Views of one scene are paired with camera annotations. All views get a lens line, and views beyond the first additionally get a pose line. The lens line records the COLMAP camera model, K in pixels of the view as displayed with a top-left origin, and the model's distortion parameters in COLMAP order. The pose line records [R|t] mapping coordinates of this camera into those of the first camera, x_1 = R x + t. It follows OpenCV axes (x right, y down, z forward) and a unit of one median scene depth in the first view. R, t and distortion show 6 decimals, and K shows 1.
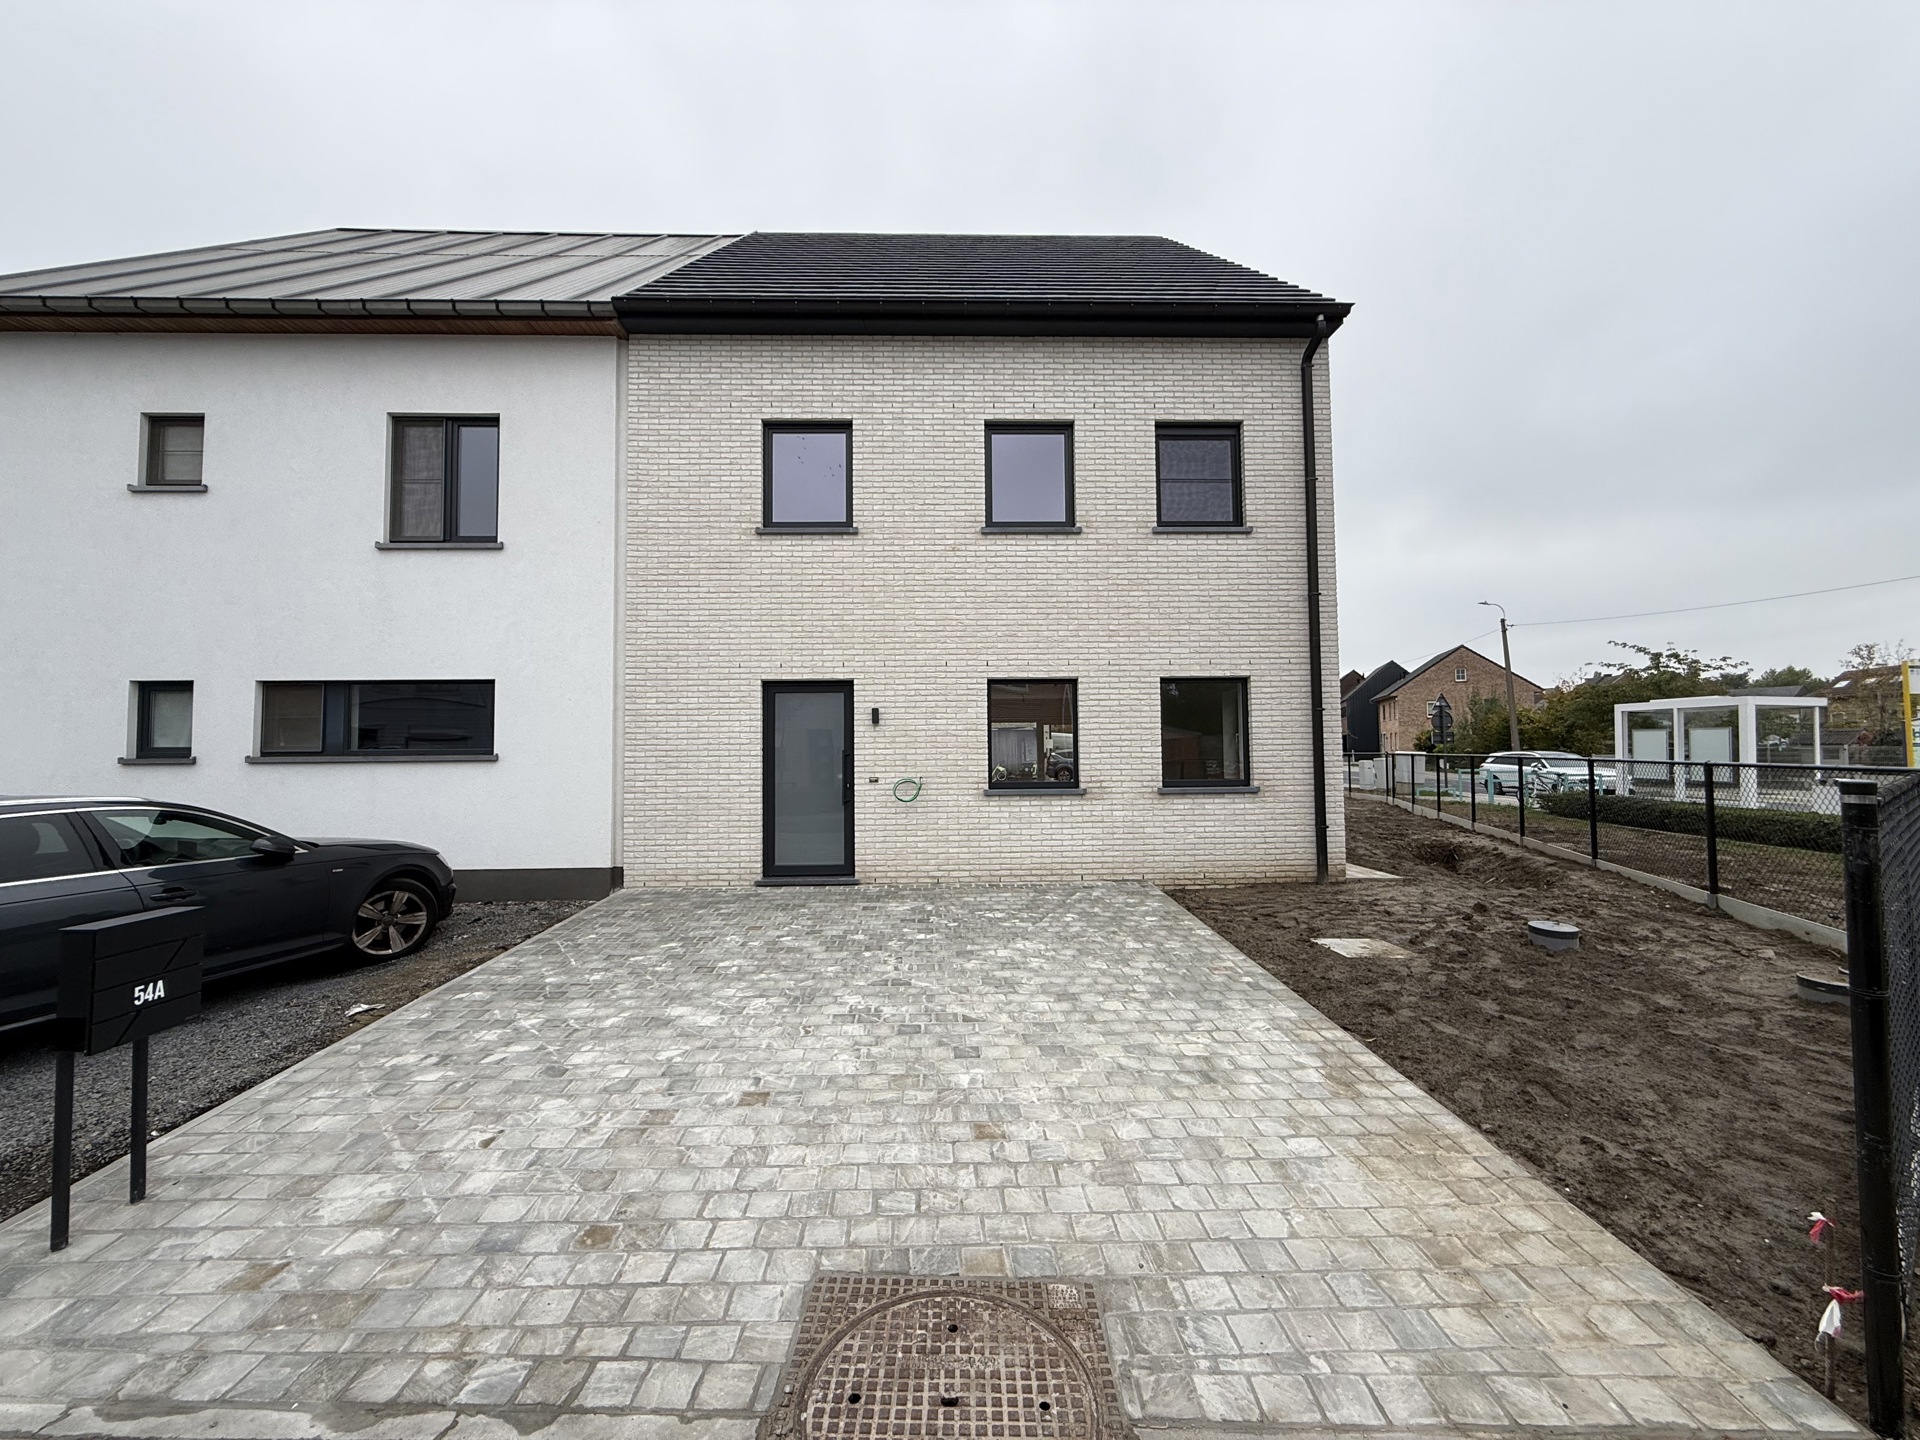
lens RADIAL K [[779.4, 0, 960.0], [0, 779.4, 720.0], [0, 0, 1]] dist [0.000898, 0.000158]
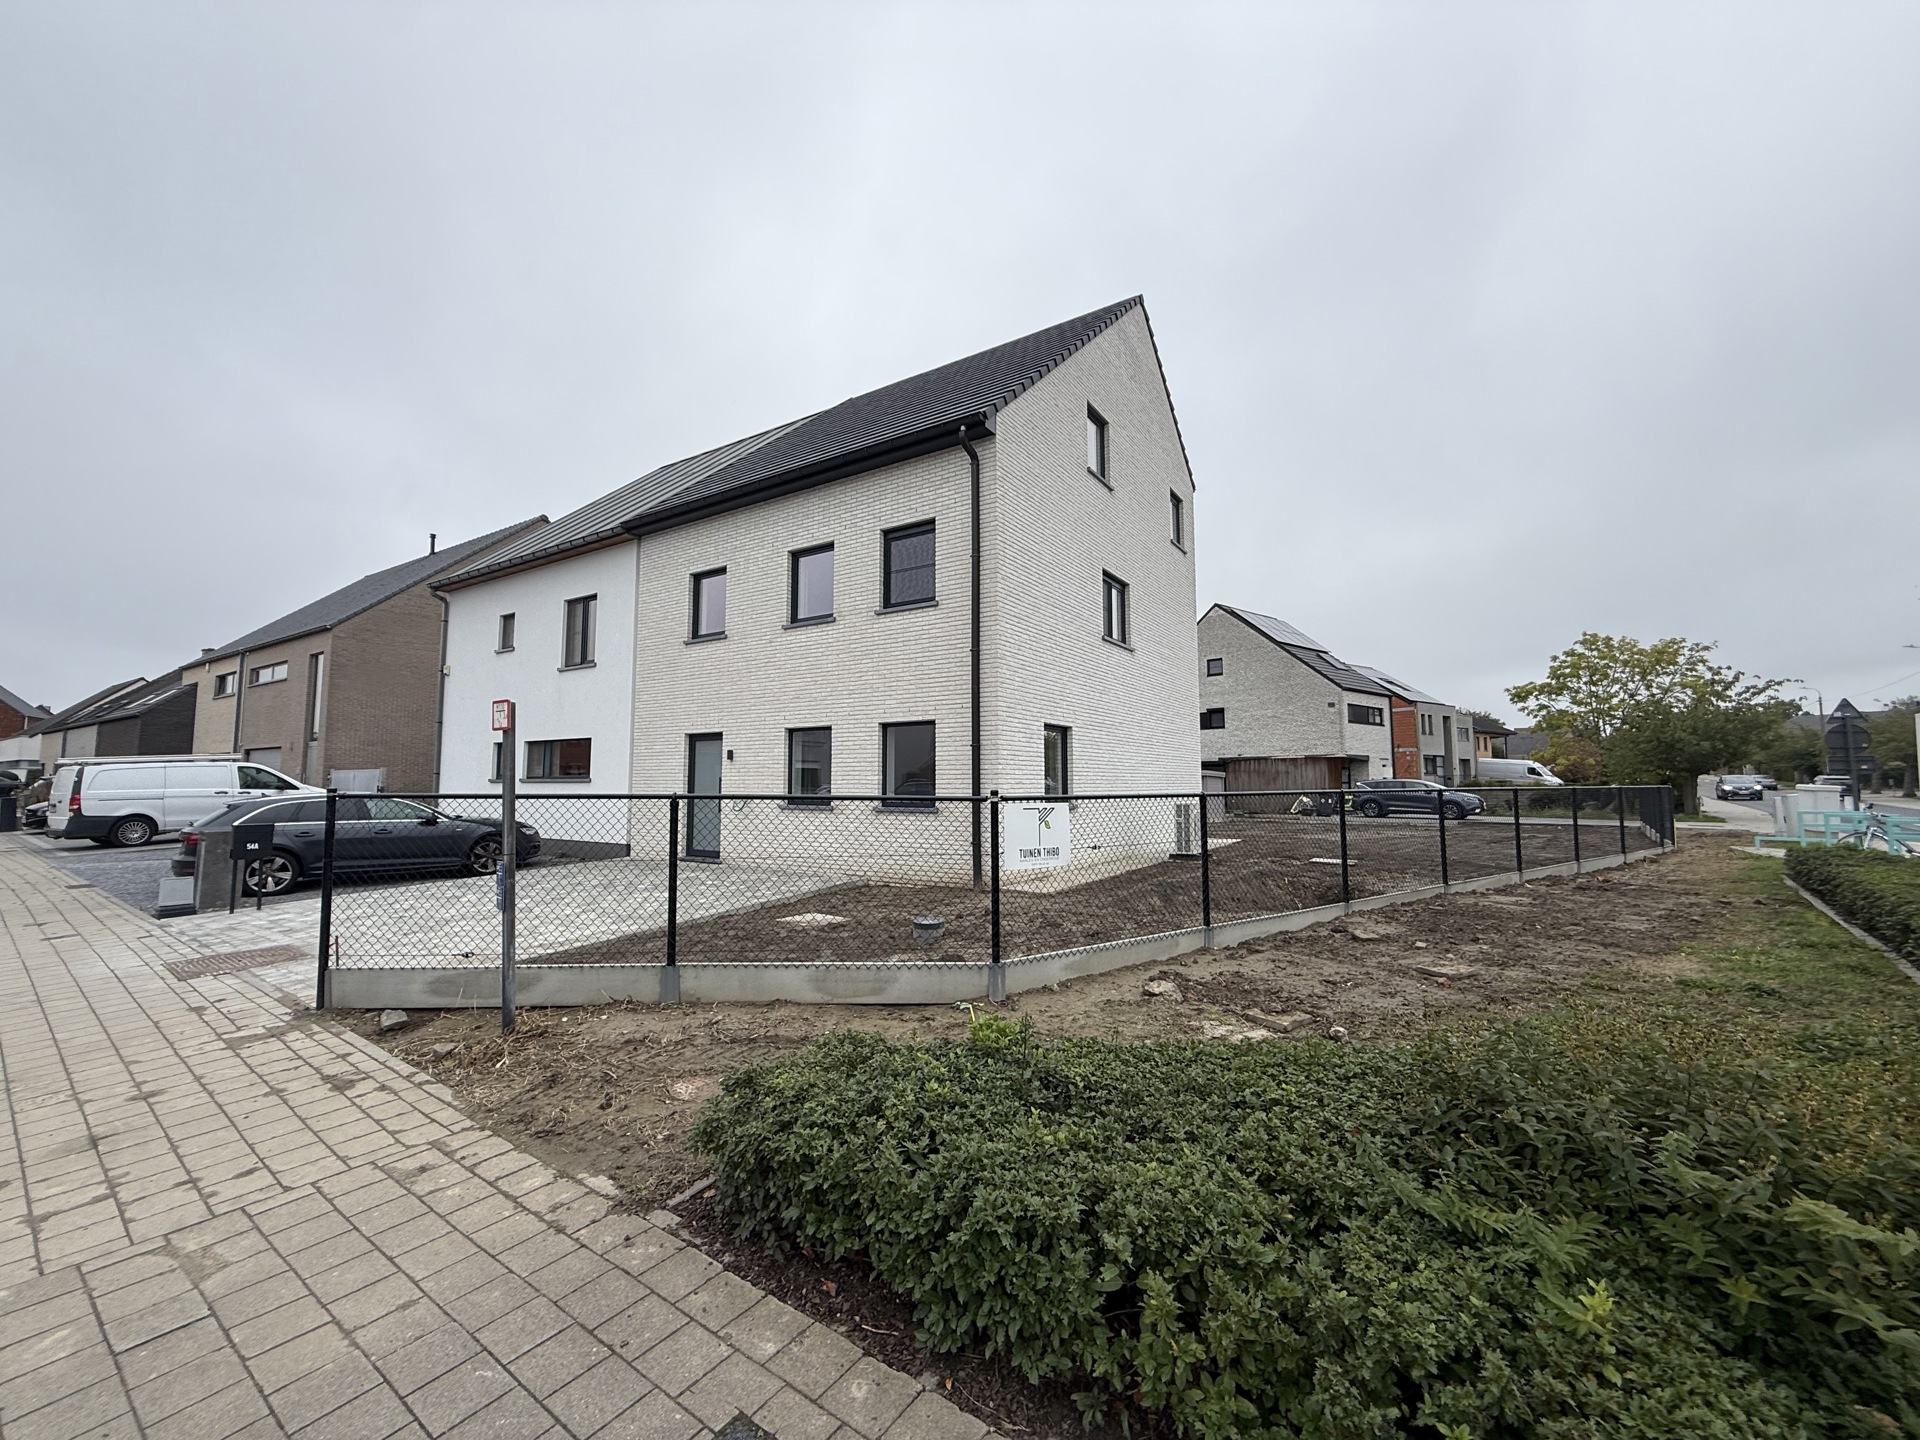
lens RADIAL K [[762.2, 0, 960.0], [0, 762.2, 720.0], [0, 0, 1]] dist [-0.002357, -0.000134]
pose [[0.822980, -0.037630, -0.566822, 1.100976], [0.017194, 0.998997, -0.041356, -0.004362], [0.567810, 0.024289, 0.822801, 0.016222]]
